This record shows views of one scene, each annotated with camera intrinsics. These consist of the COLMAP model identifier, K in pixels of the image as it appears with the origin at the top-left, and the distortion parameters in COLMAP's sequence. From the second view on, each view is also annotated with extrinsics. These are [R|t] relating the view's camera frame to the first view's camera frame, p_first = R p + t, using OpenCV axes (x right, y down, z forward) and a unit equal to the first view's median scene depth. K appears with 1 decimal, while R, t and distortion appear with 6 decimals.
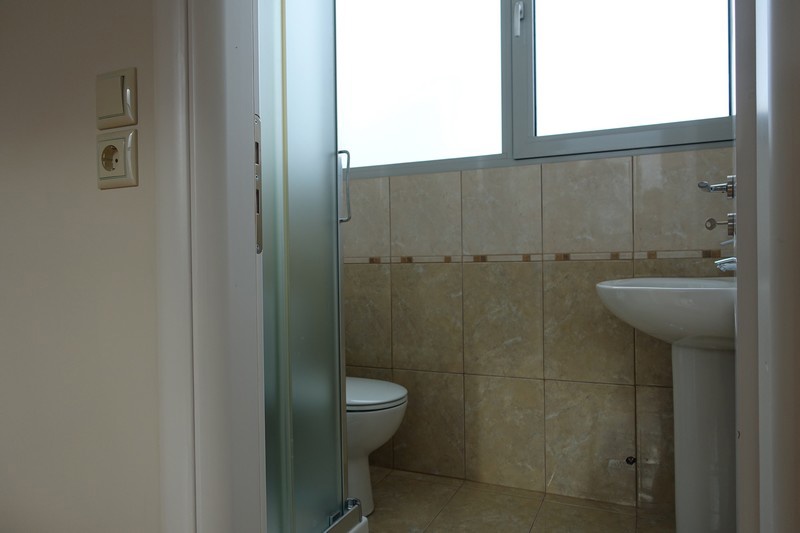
lens RADIAL K [[550.2, 0, 396.8], [0, 550.2, 268.8], [0, 0, 1]] dist [-0.005760, 0.002824]
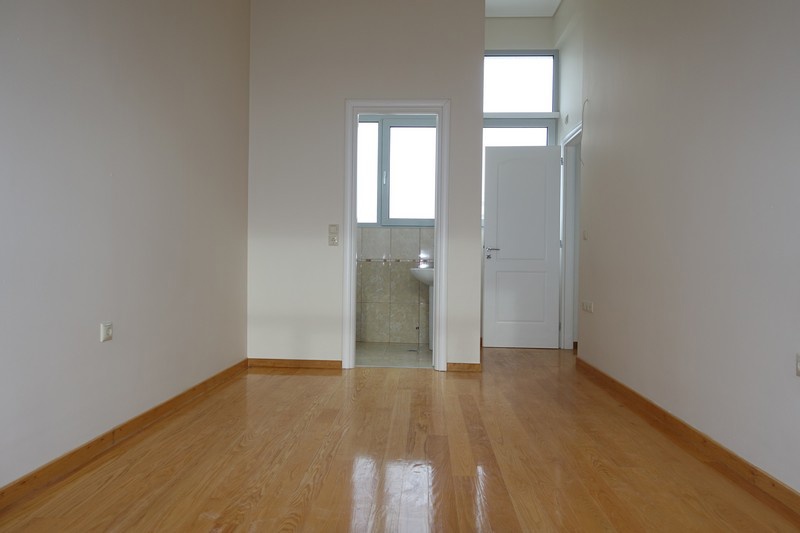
lens RADIAL K [[550.2, 0, 400.5], [0, 550.2, 266.4], [0, 0, 1]] dist [-0.005760, 0.002824]
pose [[0.920645, 0.024753, 0.389614, -0.801875], [-0.022653, 0.999694, -0.009984, 0.036777], [-0.389742, 0.000366, 0.920924, -1.658512]]
